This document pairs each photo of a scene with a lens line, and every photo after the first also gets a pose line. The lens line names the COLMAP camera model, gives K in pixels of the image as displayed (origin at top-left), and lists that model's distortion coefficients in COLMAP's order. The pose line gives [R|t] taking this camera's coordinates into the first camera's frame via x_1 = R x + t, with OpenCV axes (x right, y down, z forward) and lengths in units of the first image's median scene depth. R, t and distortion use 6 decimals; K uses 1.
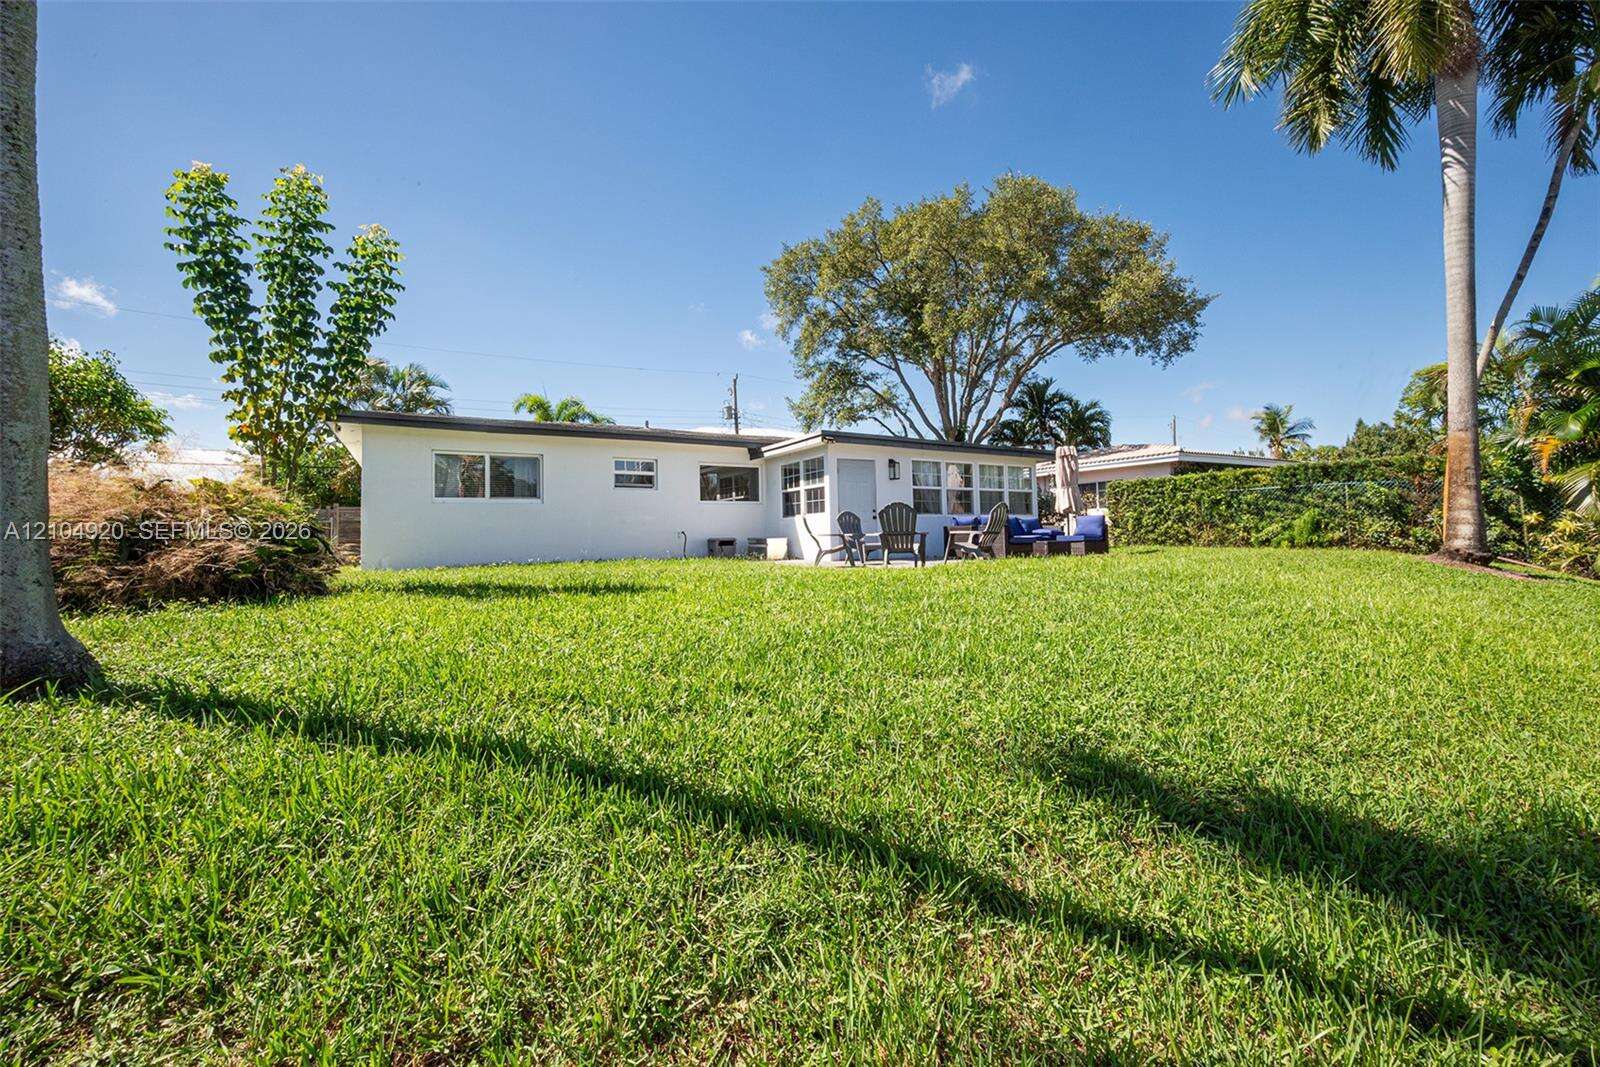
lens RADIAL K [[641.3, 0, 795.7], [0, 641.3, 507.1], [0, 0, 1]] dist [-0.007907, 0.000592]
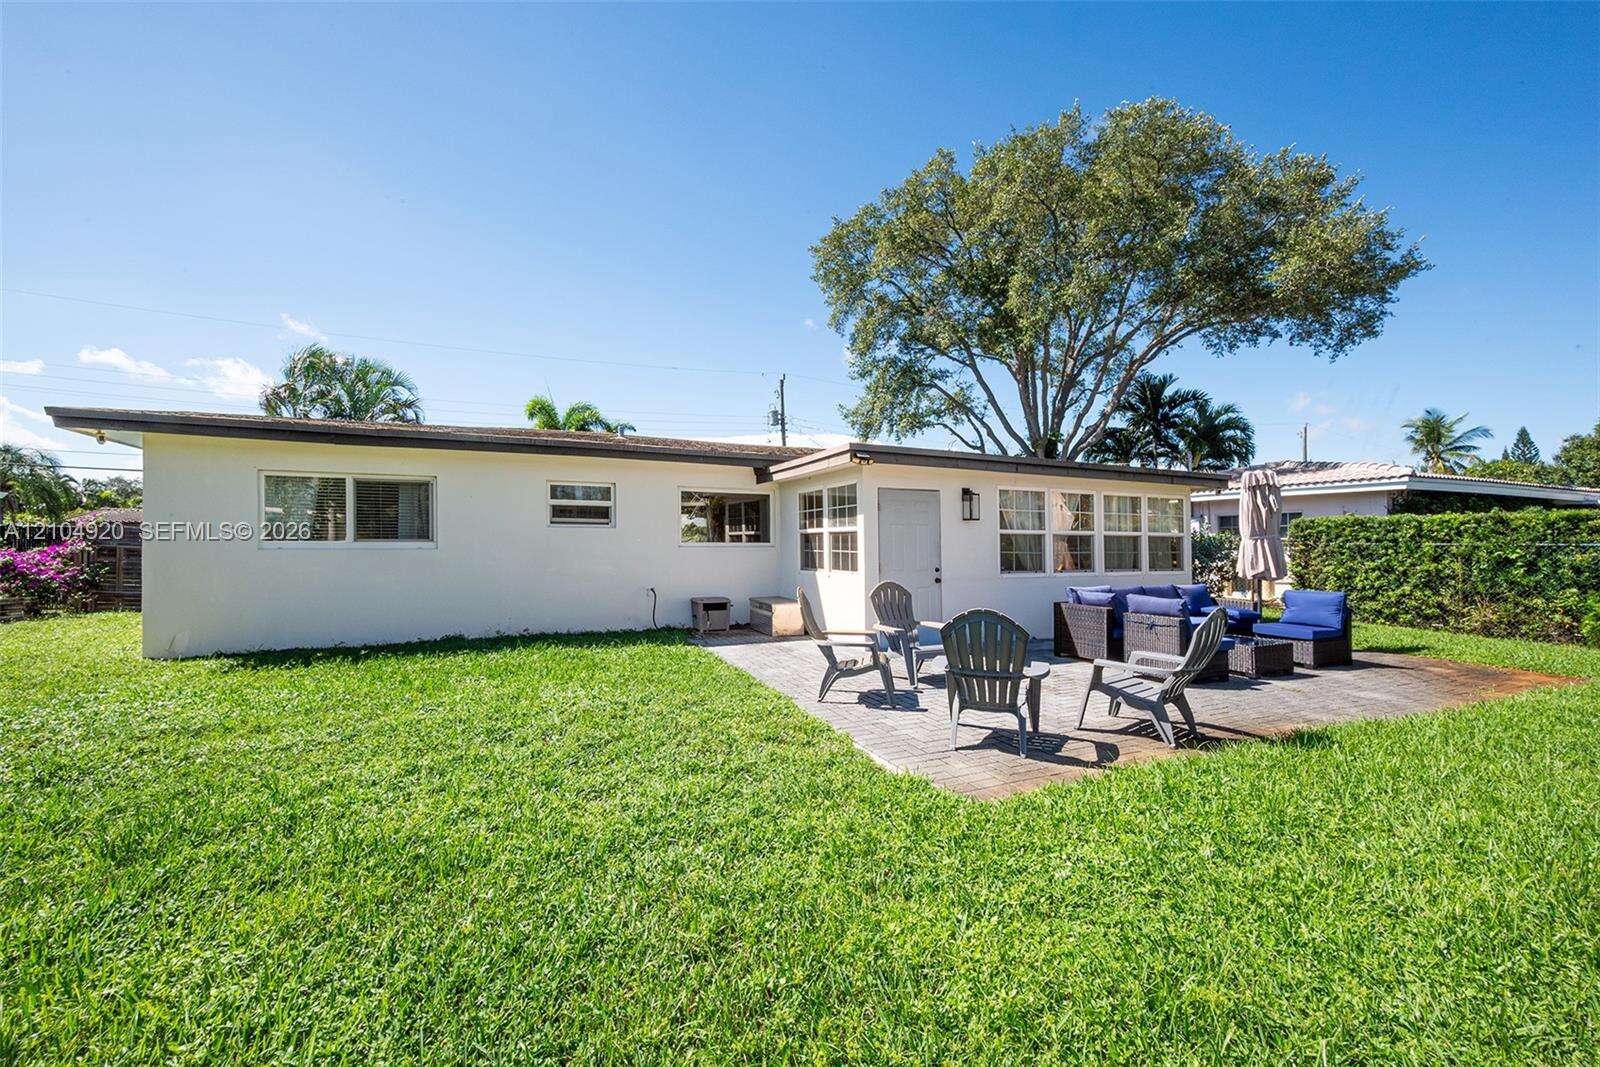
lens RADIAL K [[641.3, 0, 800.5], [0, 641.3, 533.9], [0, 0, 1]] dist [-0.007907, 0.000592]
pose [[0.995273, 0.018087, -0.095420, 0.043668], [-0.015342, 0.999449, 0.029422, -0.041993], [0.095900, -0.027819, 0.995002, 0.329140]]
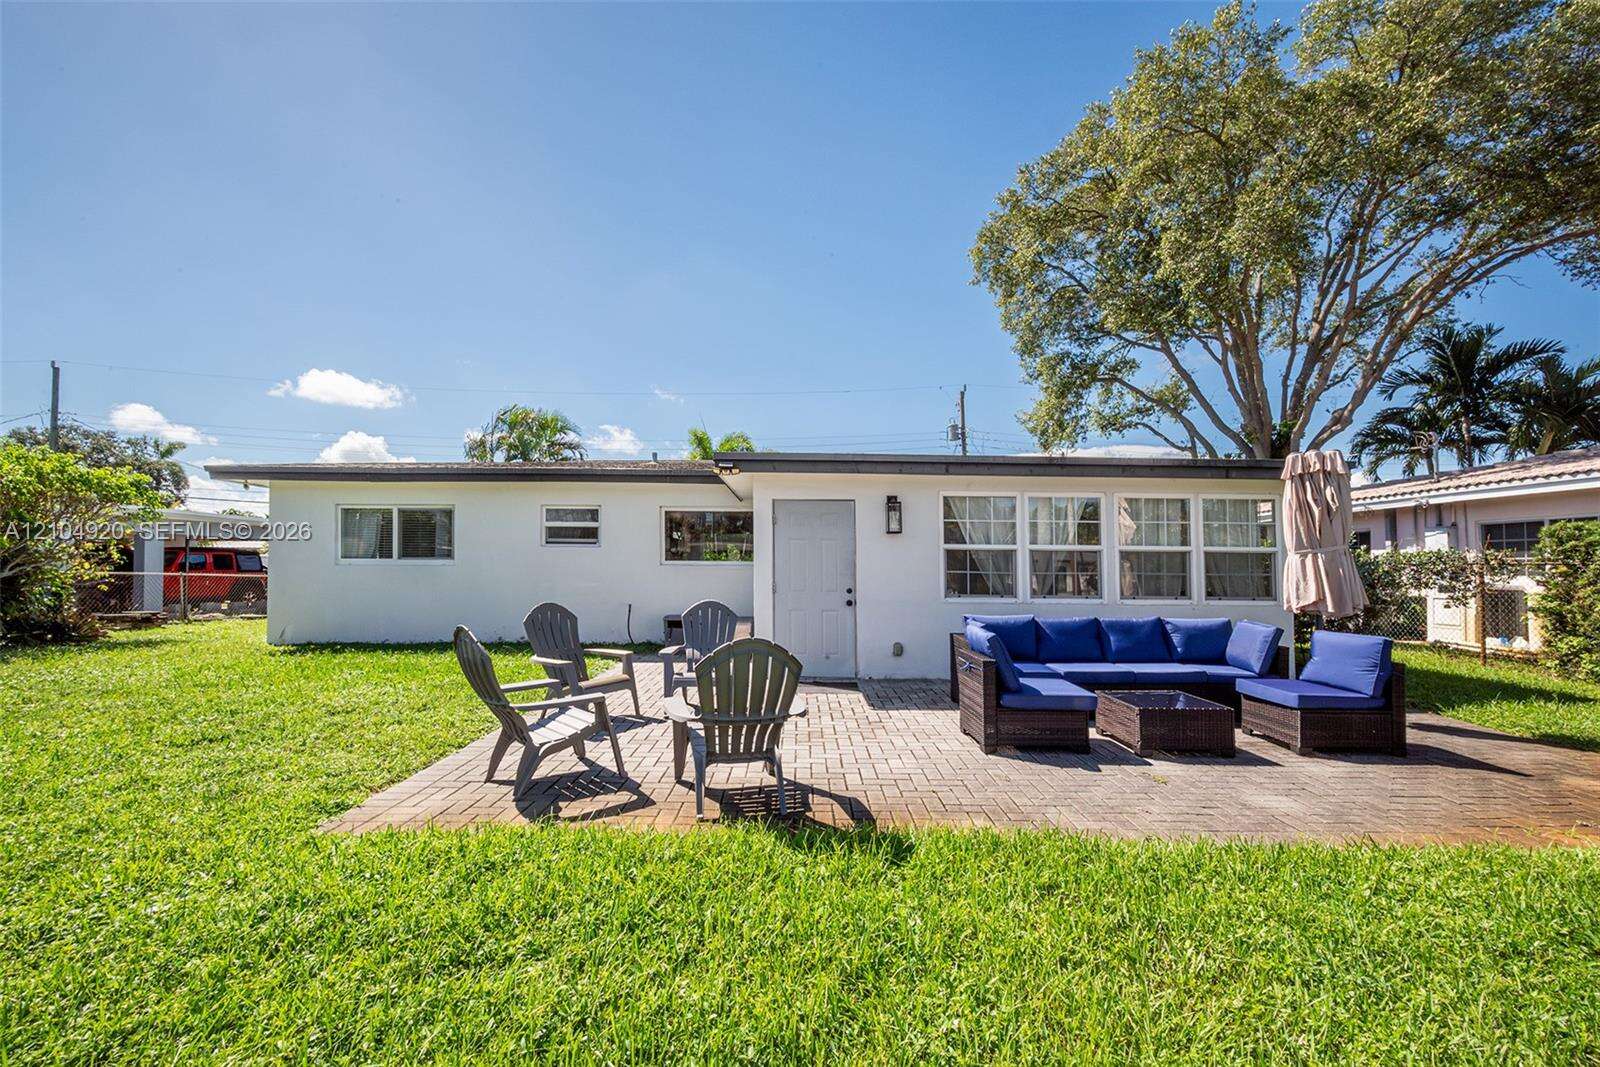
lens RADIAL K [[641.3, 0, 792.9], [0, 641.3, 550.1], [0, 0, 1]] dist [-0.007907, 0.000592]
pose [[0.867617, 0.010942, -0.497113, 0.321292], [-0.000325, 0.999770, 0.021439, -0.037183], [0.497234, -0.018439, 0.867421, 0.455650]]
